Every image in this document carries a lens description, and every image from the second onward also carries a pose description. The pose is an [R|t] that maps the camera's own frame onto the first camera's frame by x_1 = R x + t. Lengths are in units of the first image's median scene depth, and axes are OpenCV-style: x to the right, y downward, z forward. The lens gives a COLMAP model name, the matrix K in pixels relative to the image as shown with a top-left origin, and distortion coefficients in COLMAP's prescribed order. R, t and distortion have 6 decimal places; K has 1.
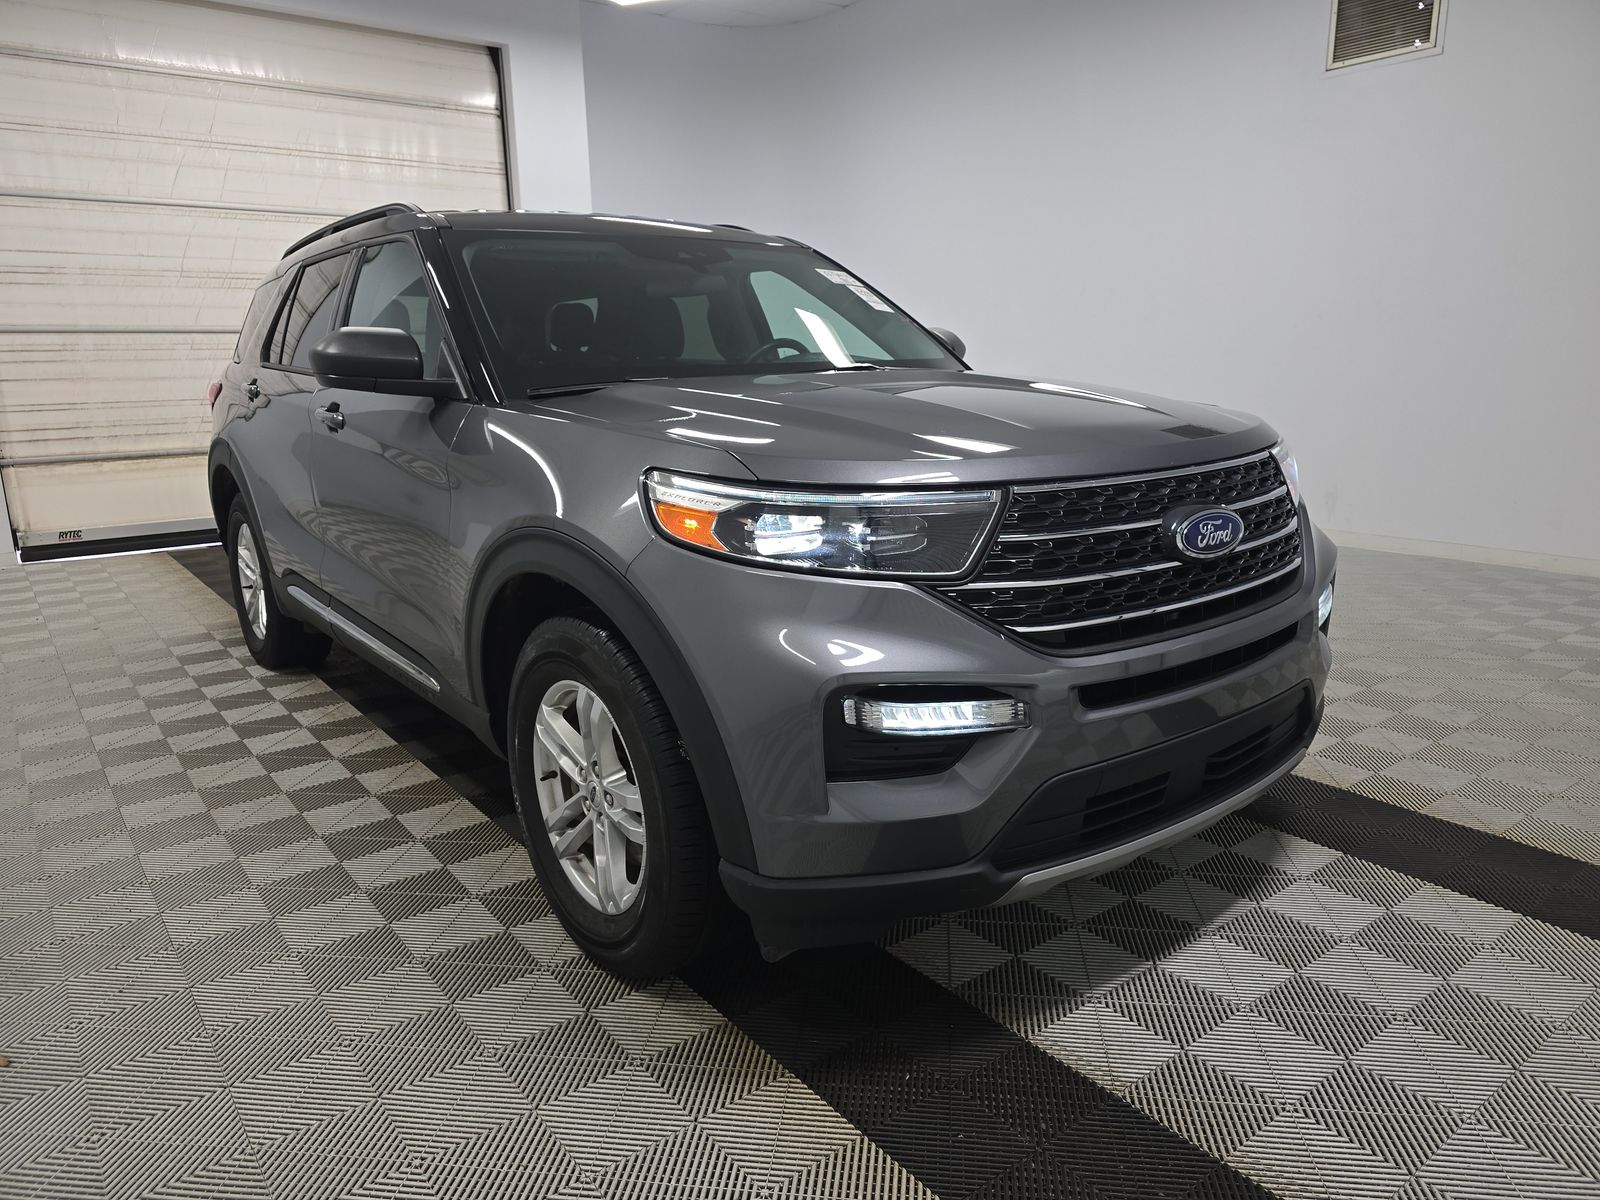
lens RADIAL K [[1061.5, 0, 799.7], [0, 1061.5, 609.9], [0, 0, 1]] dist [0.005835, -0.000746]
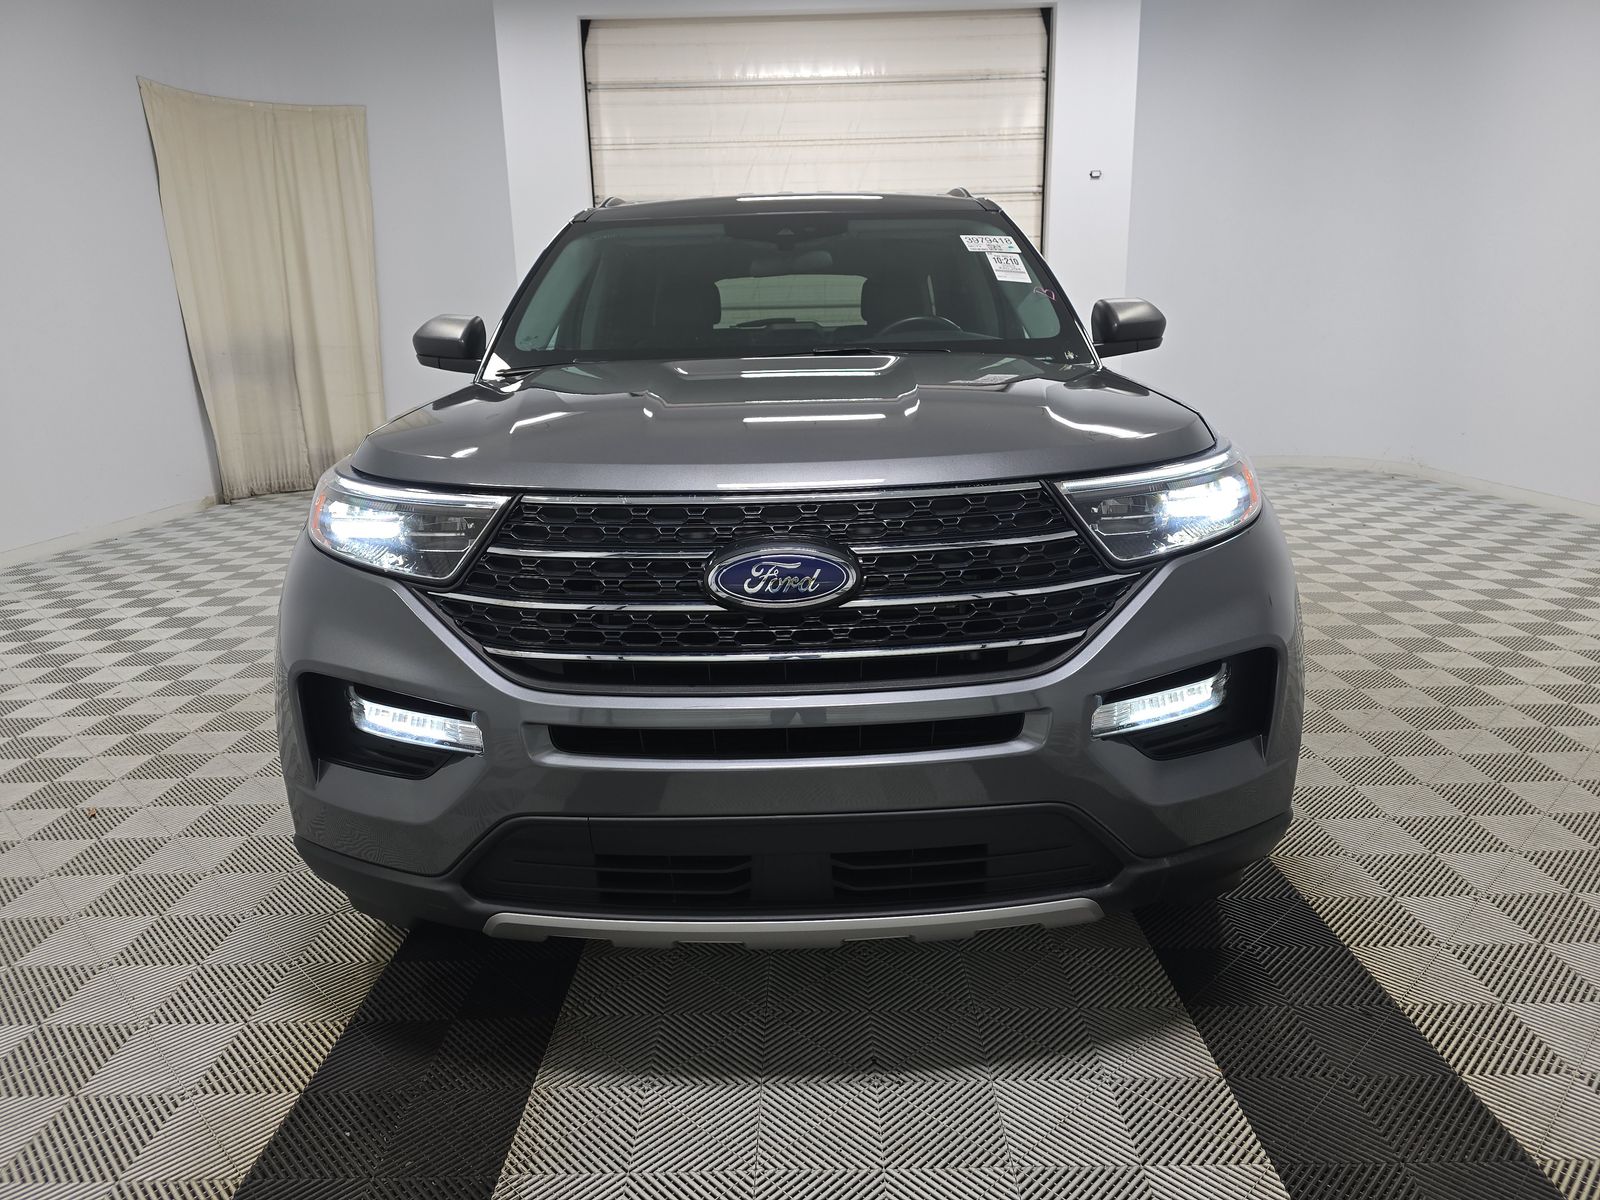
lens RADIAL K [[1083.0, 0, 800.0], [0, 1083.0, 600.0], [0, 0, 1]] dist [0.009569, 0.000392]
pose [[0.791598, 0.144228, -0.593776, 0.230941], [-0.132762, 0.989127, 0.063266, -0.028412], [0.596445, 0.028749, 0.802139, 0.093421]]
